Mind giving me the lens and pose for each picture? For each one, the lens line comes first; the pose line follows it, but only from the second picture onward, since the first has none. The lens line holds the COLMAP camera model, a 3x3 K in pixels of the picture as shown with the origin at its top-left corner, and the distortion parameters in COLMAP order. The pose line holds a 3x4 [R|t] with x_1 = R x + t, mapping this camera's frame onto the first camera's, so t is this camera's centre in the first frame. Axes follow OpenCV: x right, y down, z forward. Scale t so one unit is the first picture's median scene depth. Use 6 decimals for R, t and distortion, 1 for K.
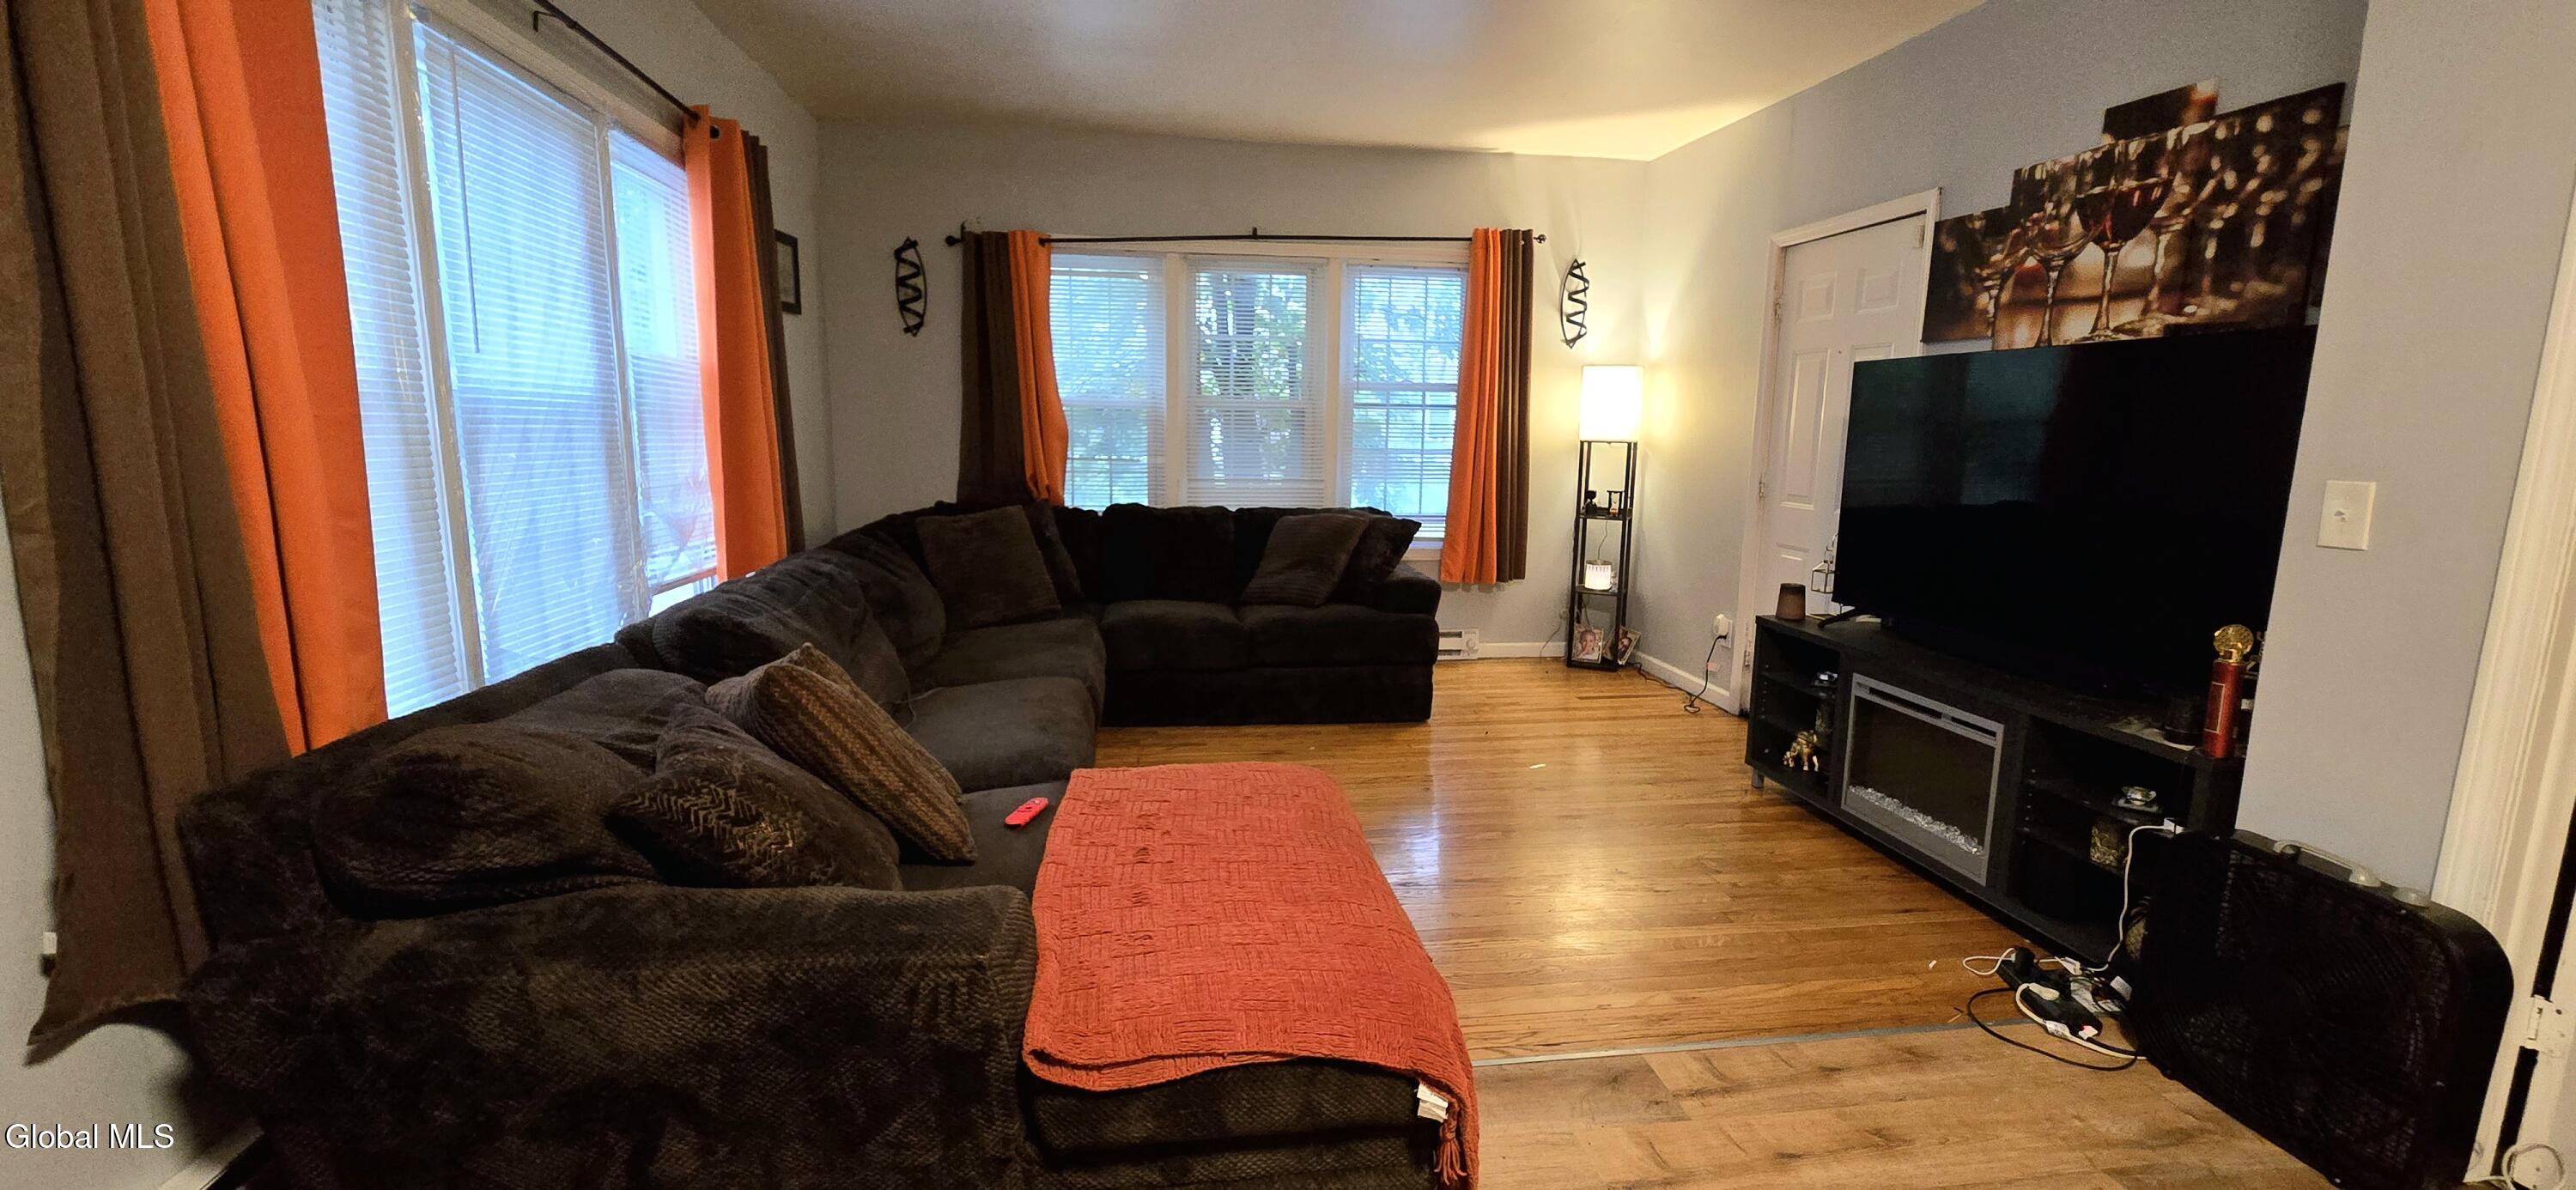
lens RADIAL K [[1053.0, 0, 1279.6], [0, 1053.0, 598.4], [0, 0, 1]] dist [0.003074, 0.000240]
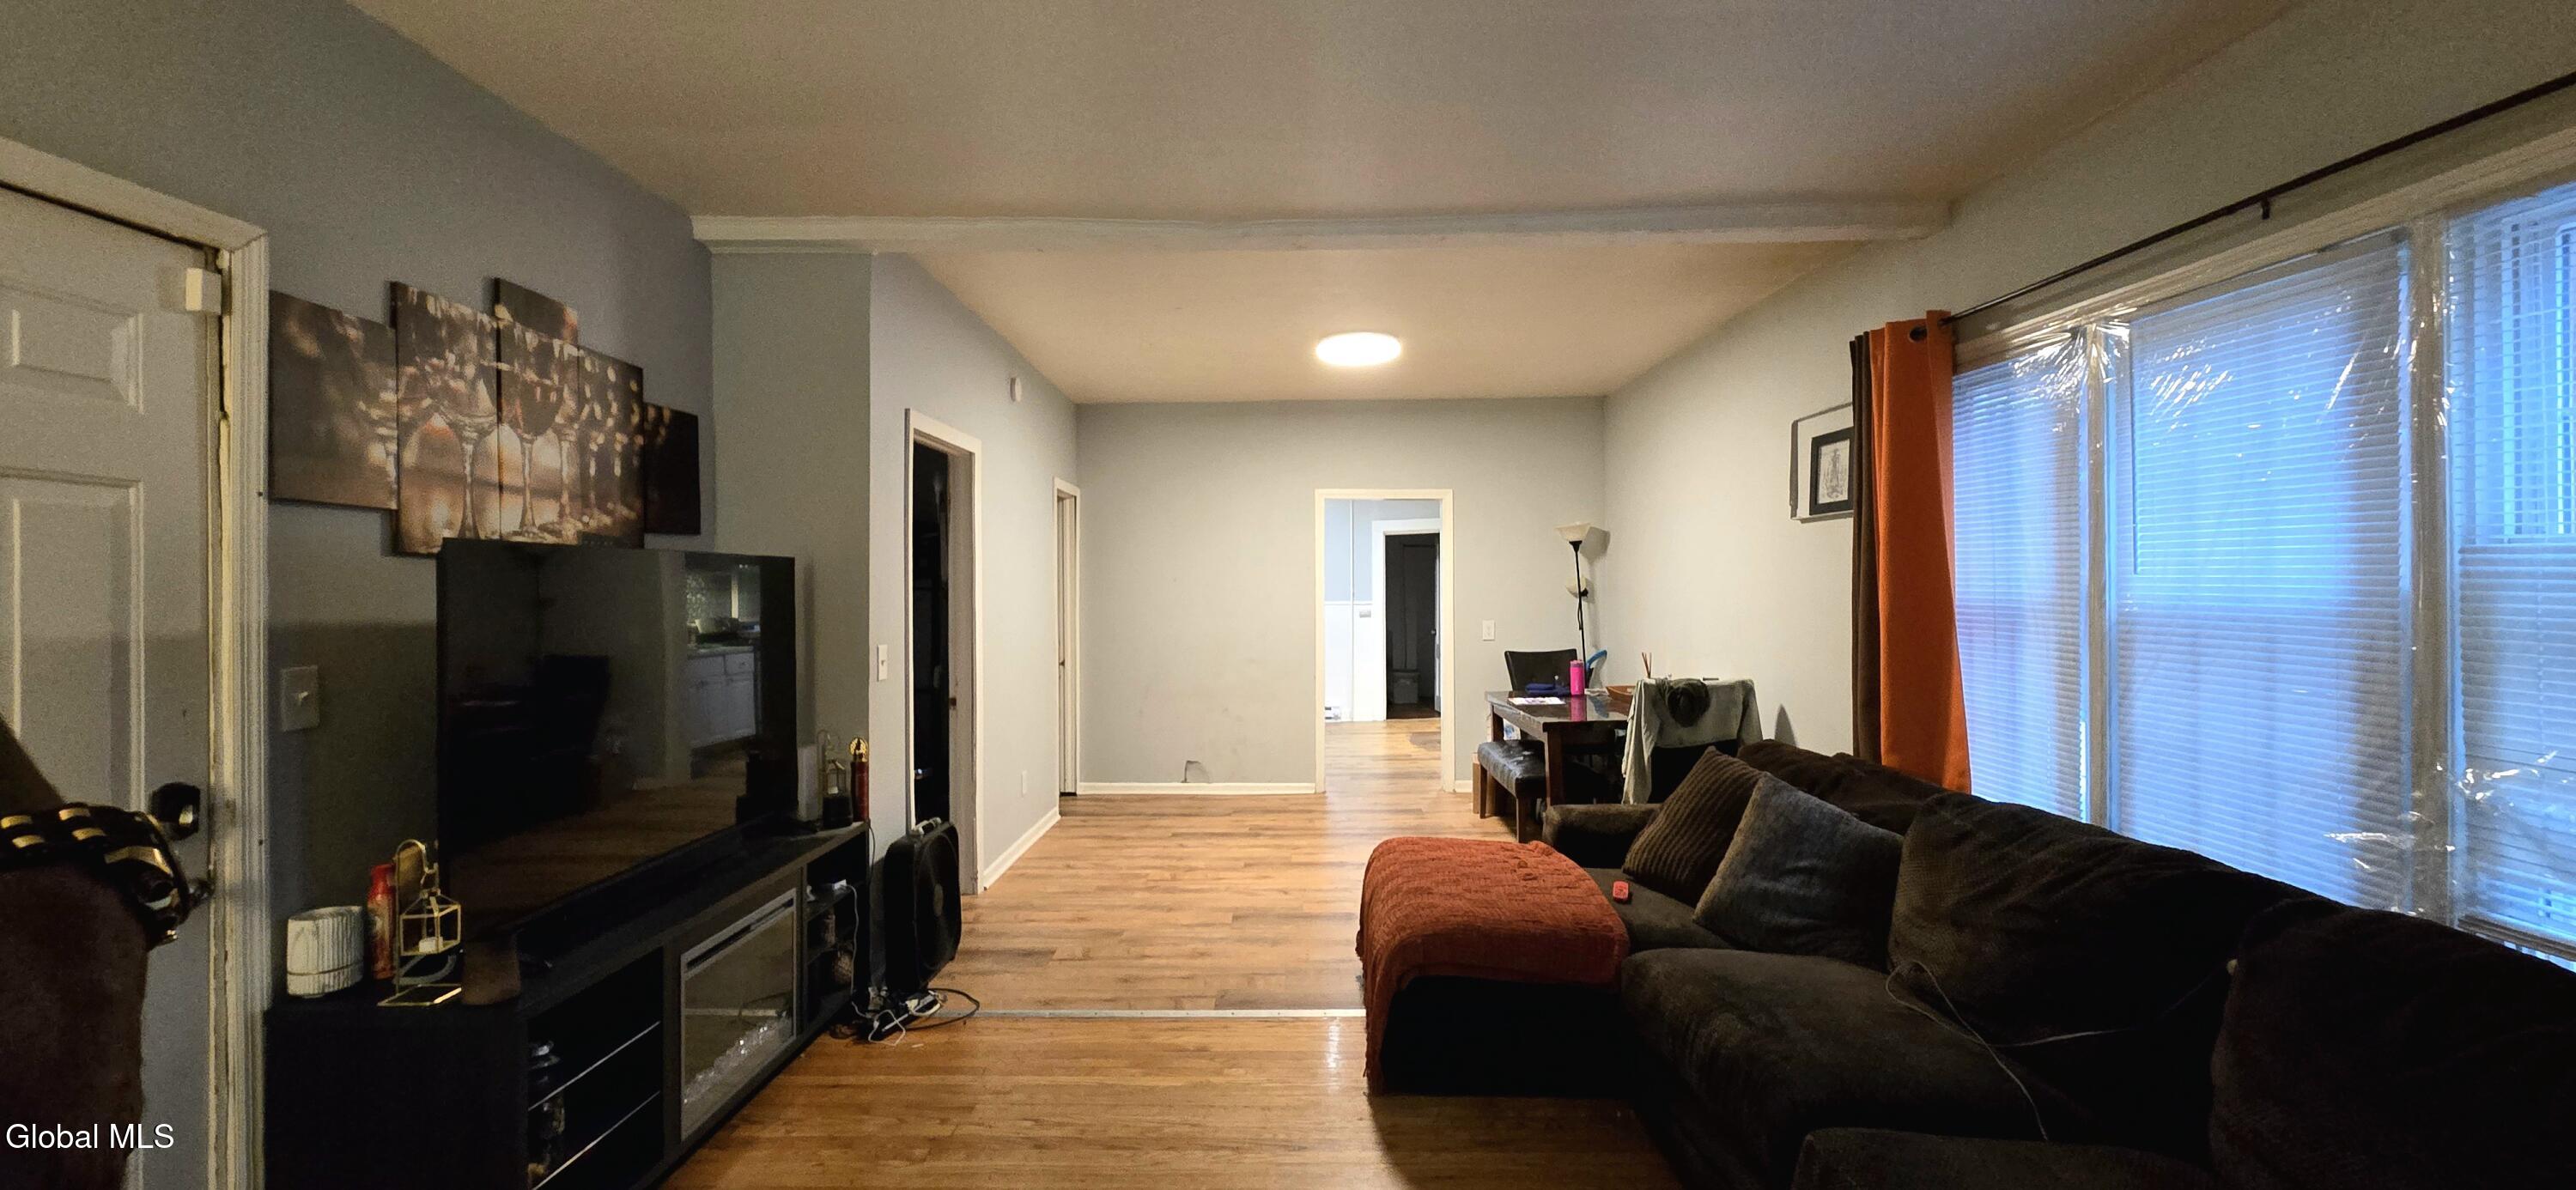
lens RADIAL K [[1053.0, 0, 1276.5], [0, 1053.0, 590.8], [0, 0, 1]] dist [0.003074, 0.000240]
pose [[-0.988715, -0.006246, 0.149680, 0.008594], [0.019806, 0.984910, 0.171932, -0.324742], [-0.148496, 0.172956, -0.973671, 1.702208]]
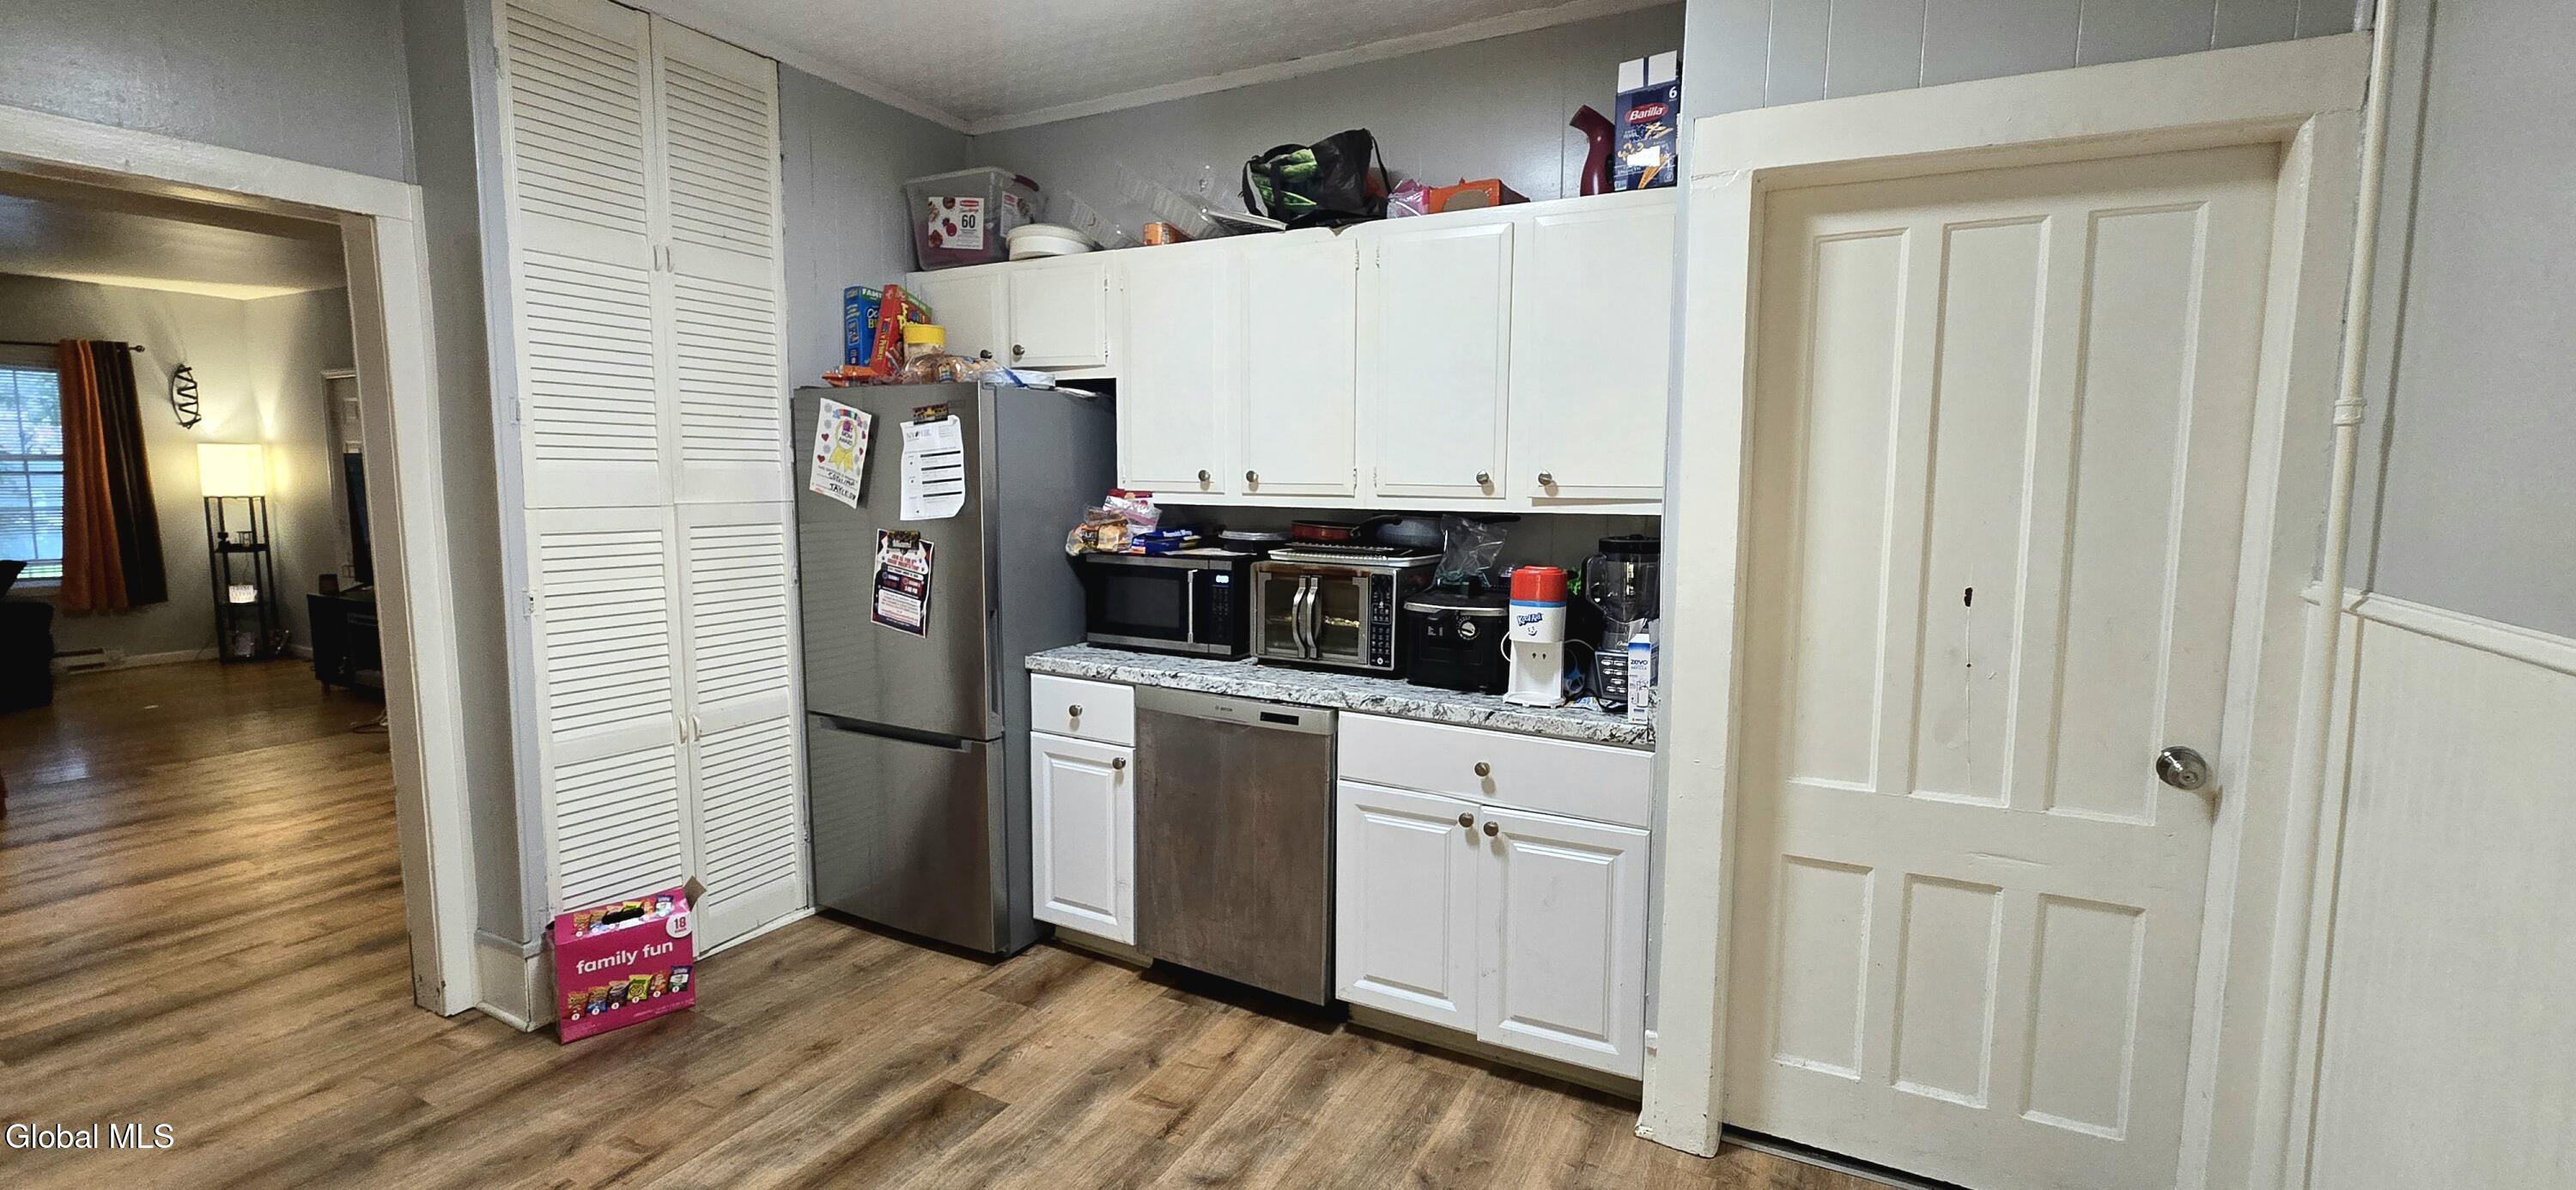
lens RADIAL K [[1053.0, 0, 1302.9], [0, 1053.0, 574.1], [0, 0, 1]] dist [0.003074, 0.000240]
pose [[0.585536, -0.093142, 0.805278, 0.008071], [0.139751, 0.990103, 0.012904, 0.221704], [-0.798509, 0.104982, 0.592758, -1.593087]]
